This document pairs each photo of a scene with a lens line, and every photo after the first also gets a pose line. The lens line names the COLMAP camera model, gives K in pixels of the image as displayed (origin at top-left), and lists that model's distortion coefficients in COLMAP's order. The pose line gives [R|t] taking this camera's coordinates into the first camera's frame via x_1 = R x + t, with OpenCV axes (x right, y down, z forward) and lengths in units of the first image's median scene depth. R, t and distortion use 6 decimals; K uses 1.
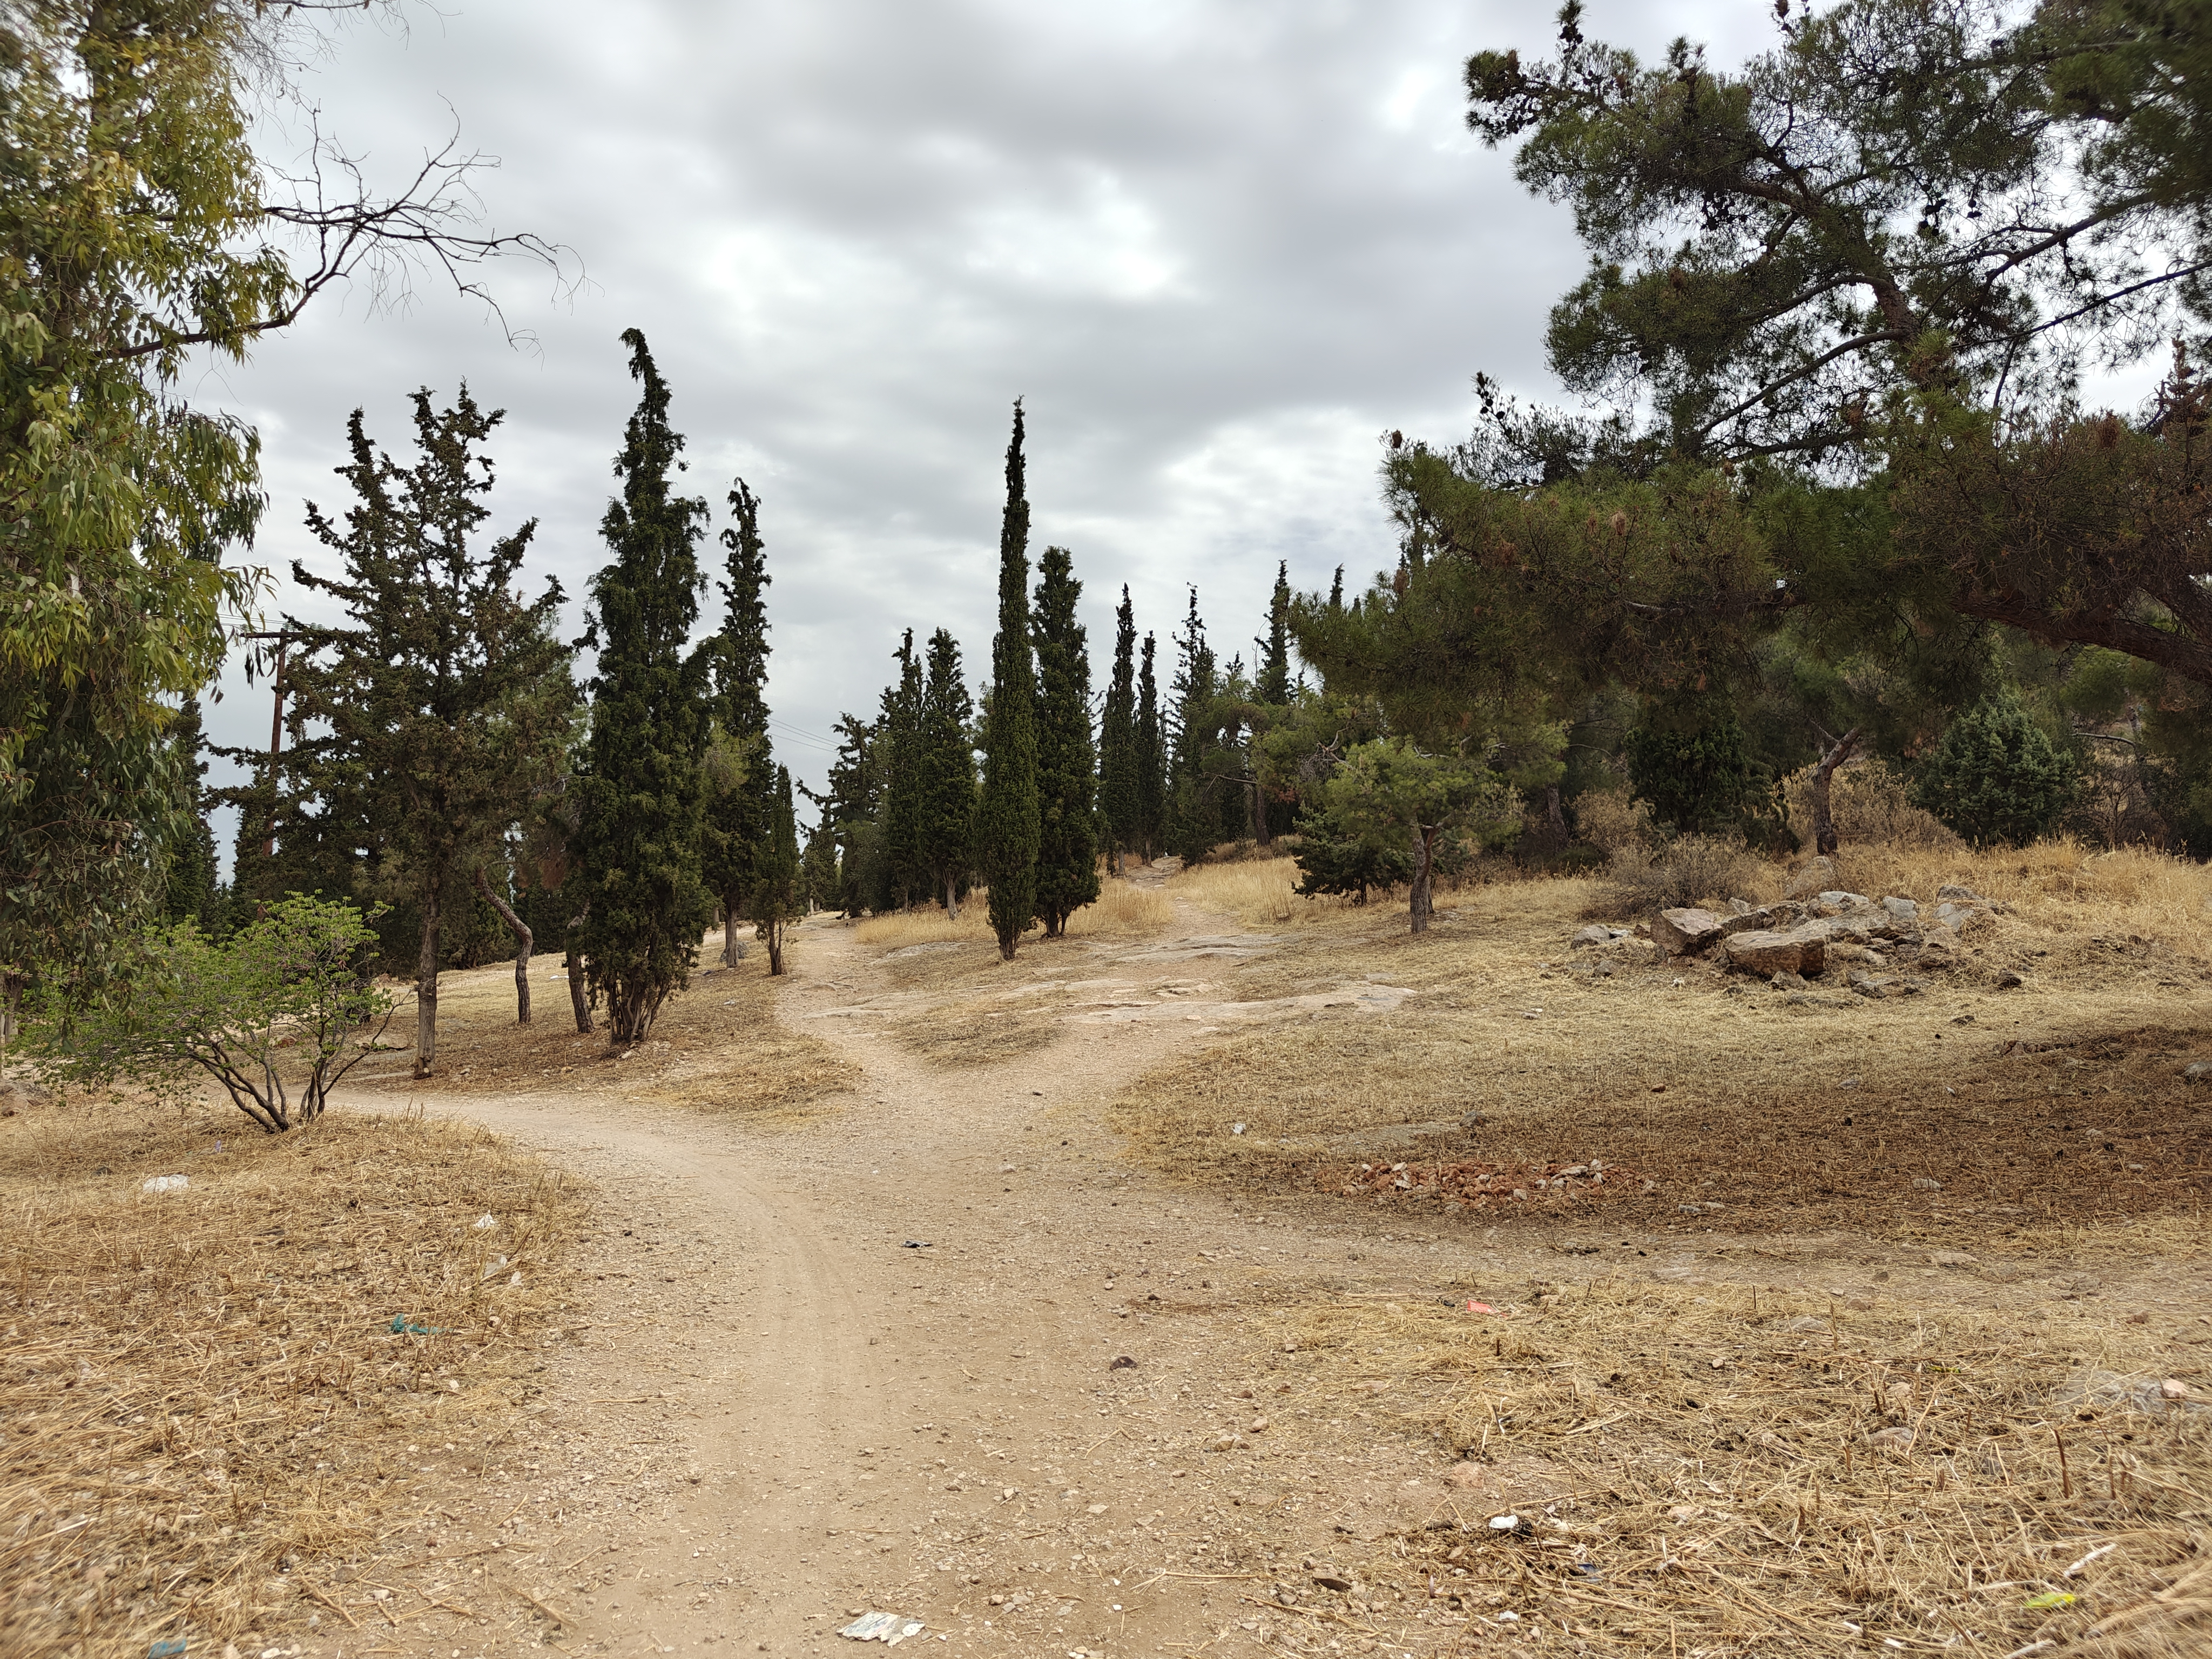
lens RADIAL K [[1506.9, 0, 1104.4], [0, 1506.9, 821.0], [0, 0, 1]] dist [0.016368, -0.000835]
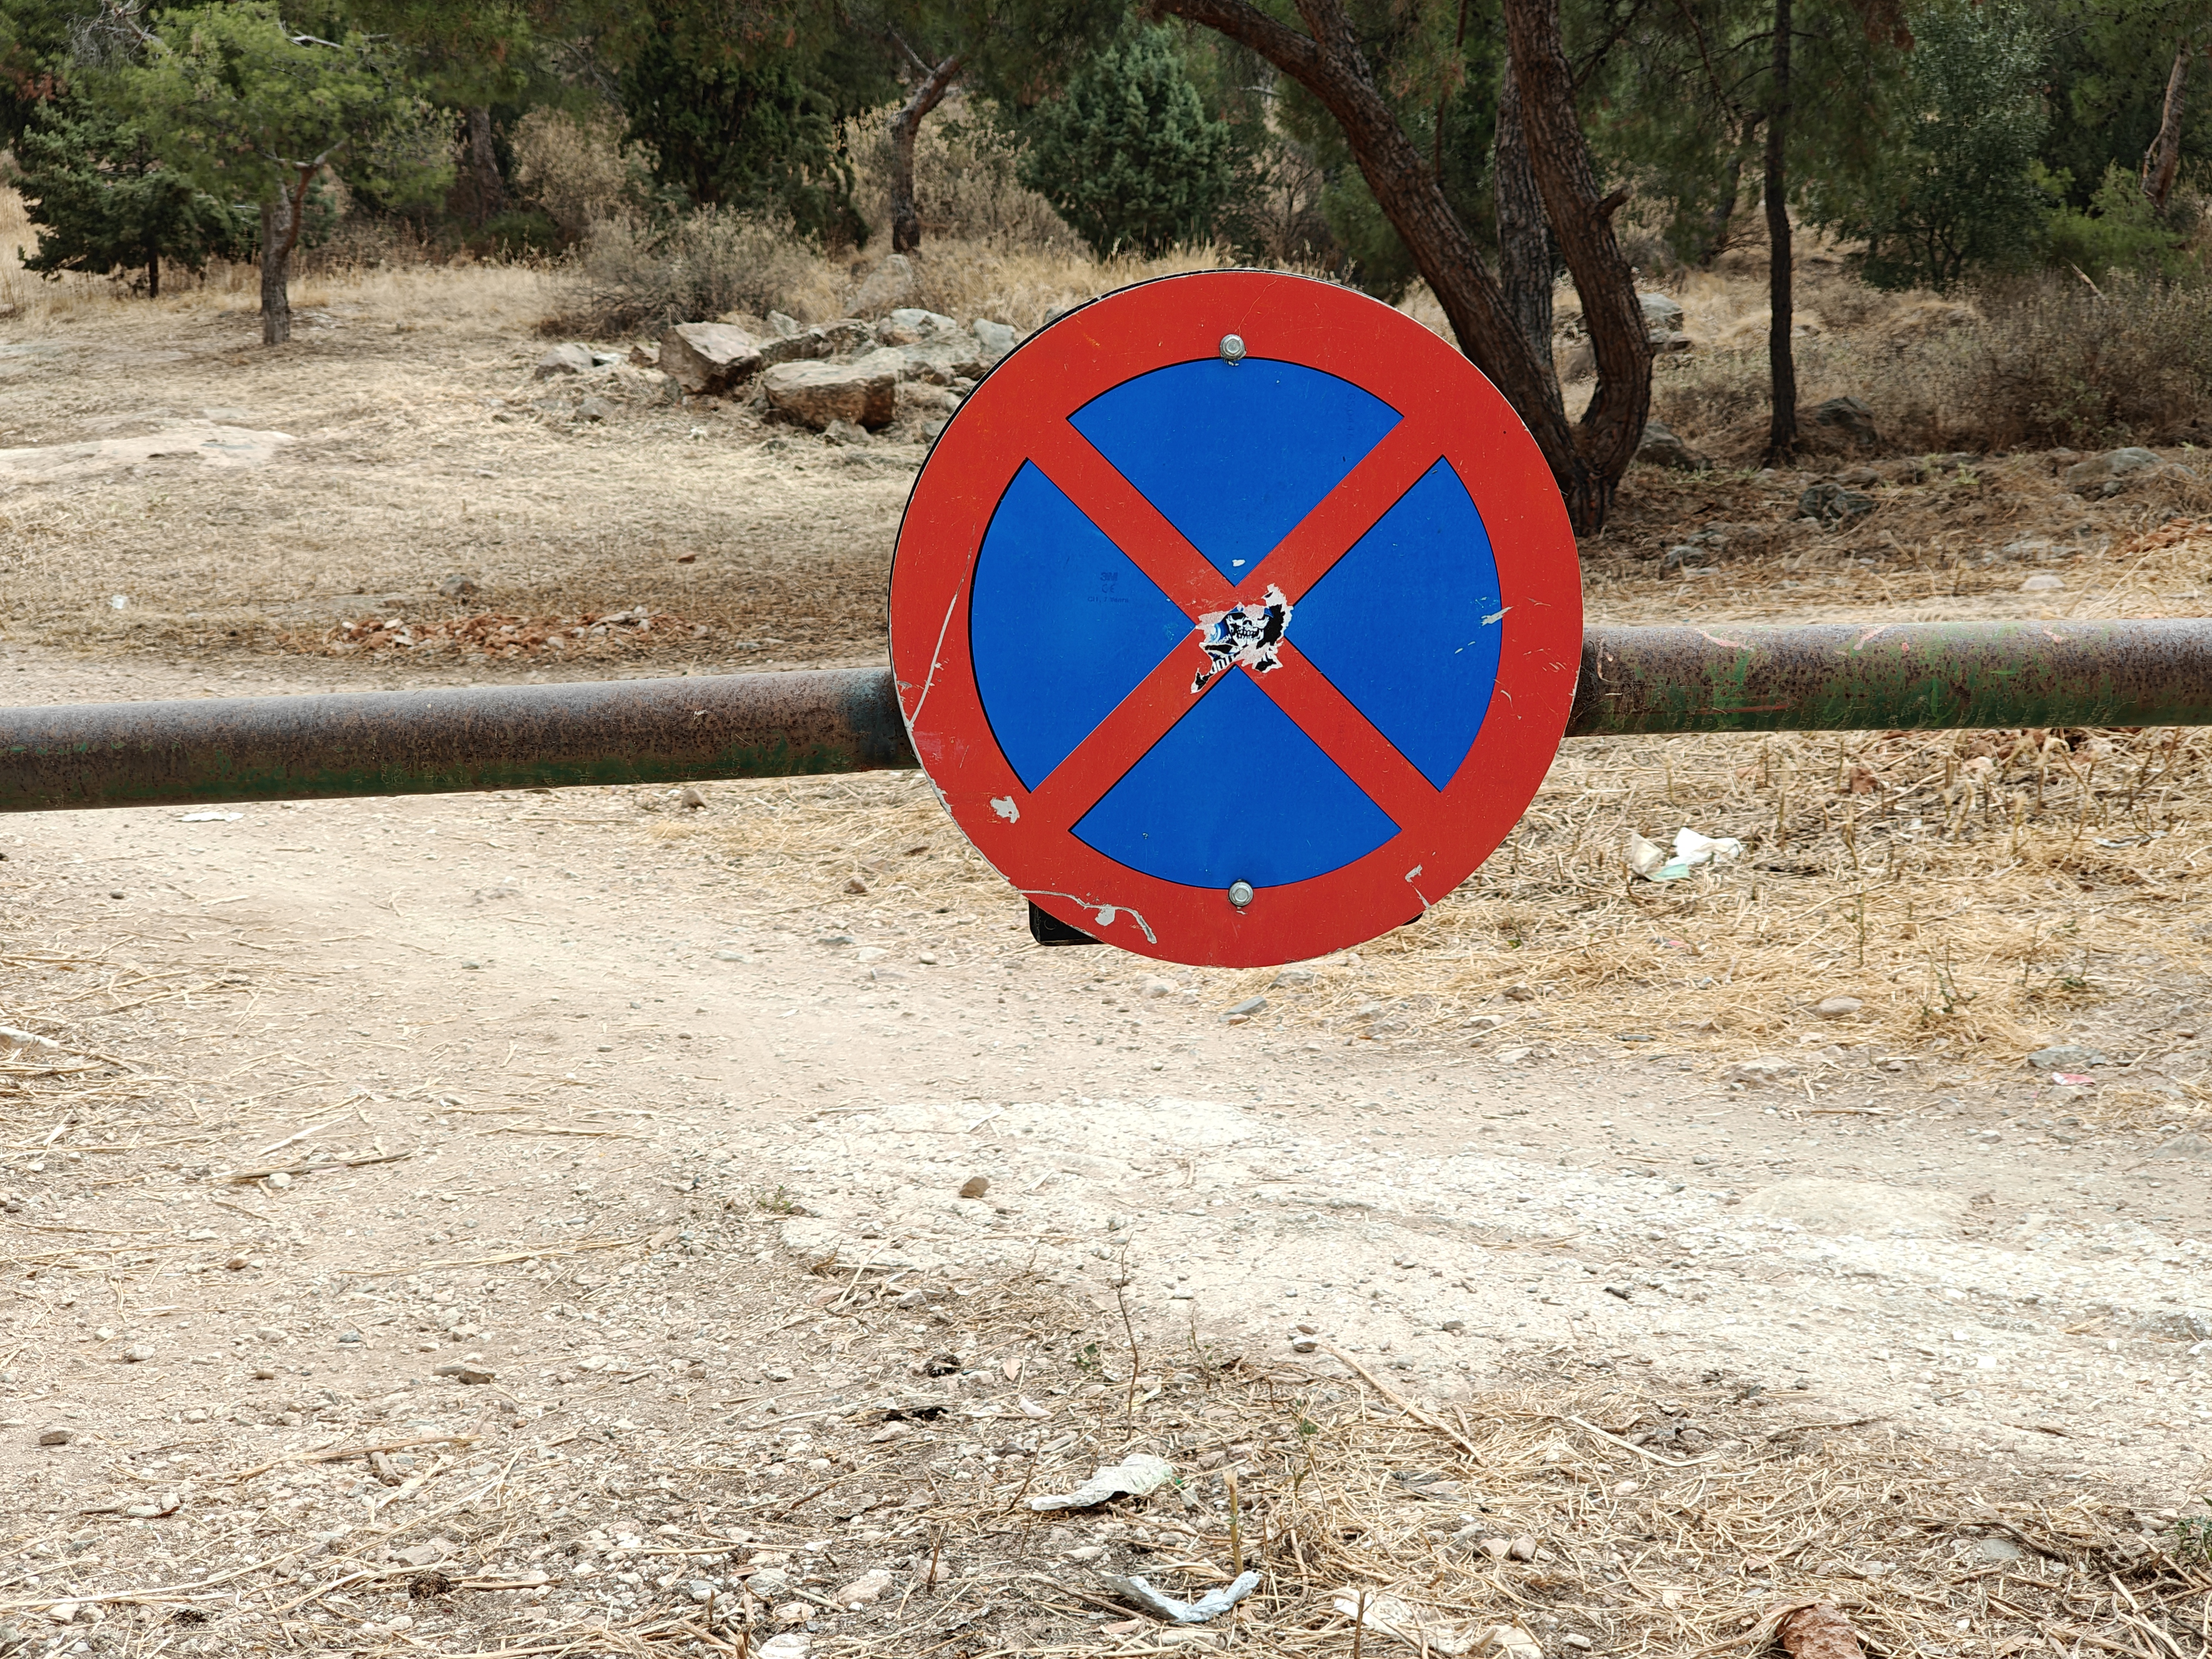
lens RADIAL K [[3052.2, 0, 1115.1], [0, 3052.2, 830.1], [0, 0, 1]] dist [0.219808, -0.919433]
pose [[0.869488, -0.036424, 0.492610, -0.120968], [-0.071955, 0.977300, 0.199267, -0.005880], [-0.488685, -0.208706, 0.847129, -0.250884]]
